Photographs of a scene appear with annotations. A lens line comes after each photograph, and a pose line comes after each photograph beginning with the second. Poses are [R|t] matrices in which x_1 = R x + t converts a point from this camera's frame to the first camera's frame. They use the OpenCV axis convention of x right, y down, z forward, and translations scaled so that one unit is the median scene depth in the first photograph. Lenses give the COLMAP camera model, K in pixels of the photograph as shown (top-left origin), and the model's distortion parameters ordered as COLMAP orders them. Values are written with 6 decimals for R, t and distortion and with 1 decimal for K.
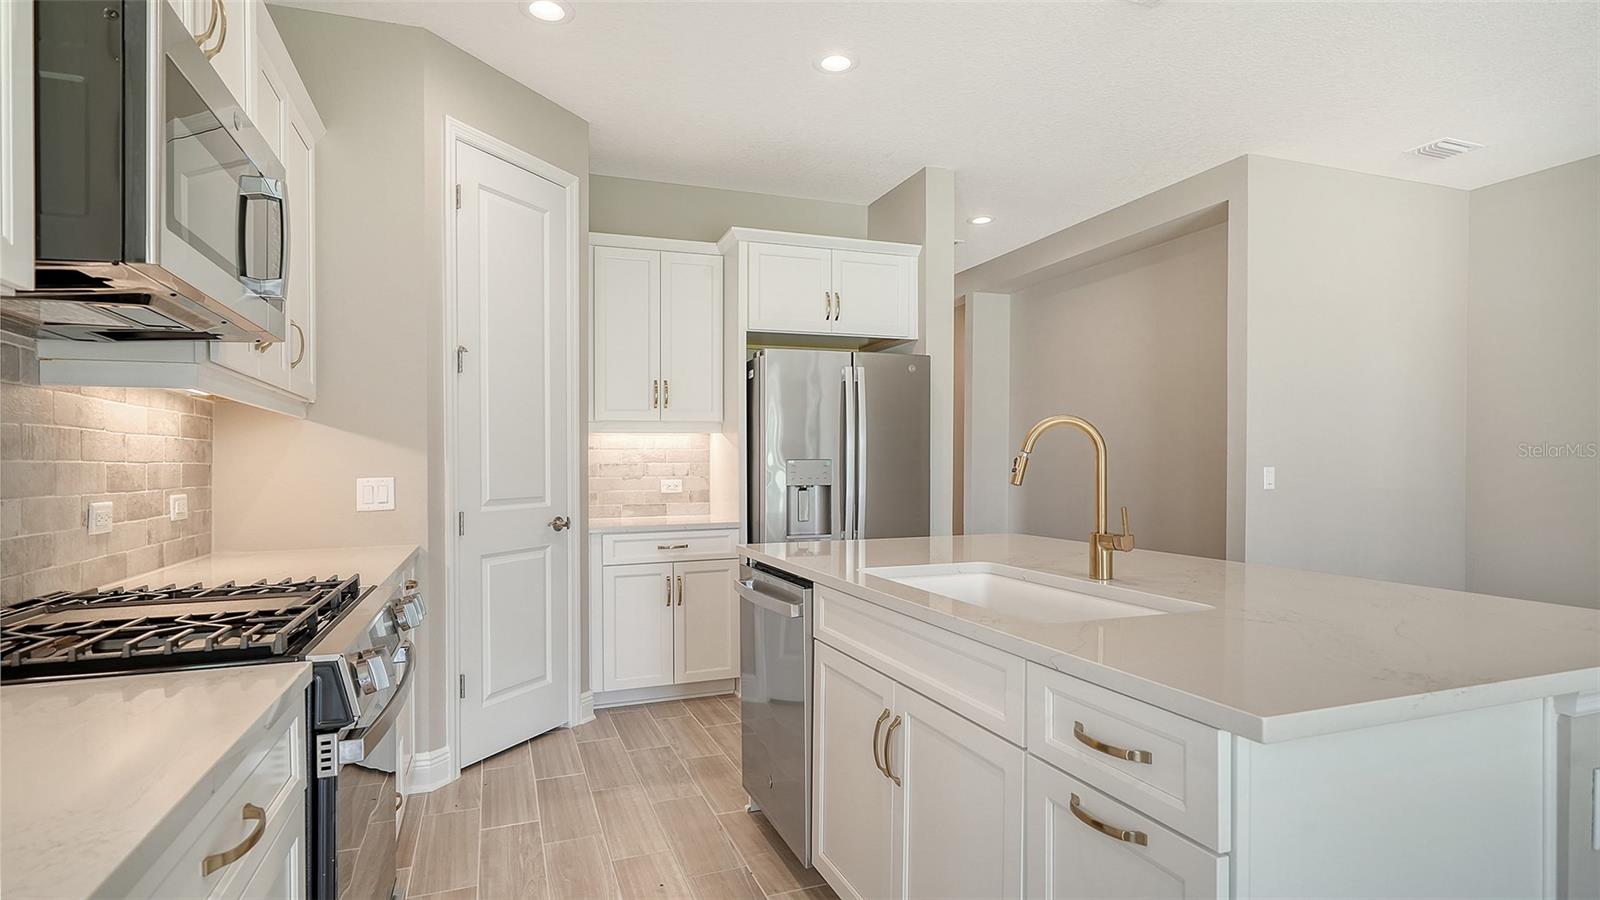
lens RADIAL K [[792.1, 0, 793.8], [0, 792.1, 469.1], [0, 0, 1]] dist [-0.020086, -0.000682]
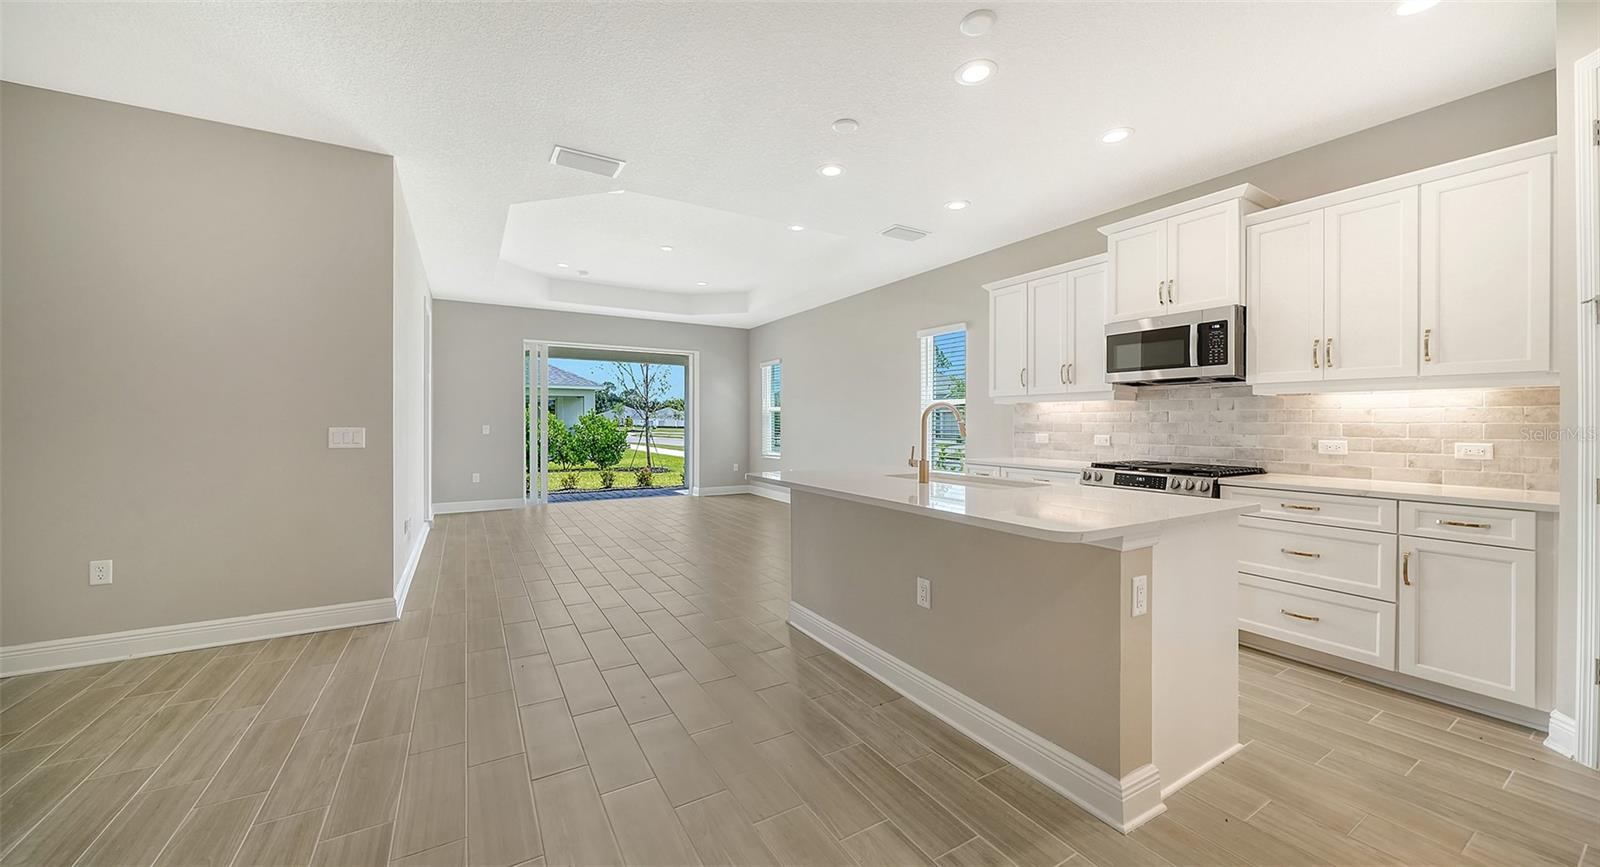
lens RADIAL K [[568.7, 0, 789.3], [0, 568.7, 418.3], [0, 0, 1]] dist [-0.006151, -0.000435]
pose [[-0.985712, 0.006774, -0.168304, 0.476350], [0.006690, 0.999977, 0.001063, -0.017301], [0.168307, -0.000078, -0.985735, 1.172319]]
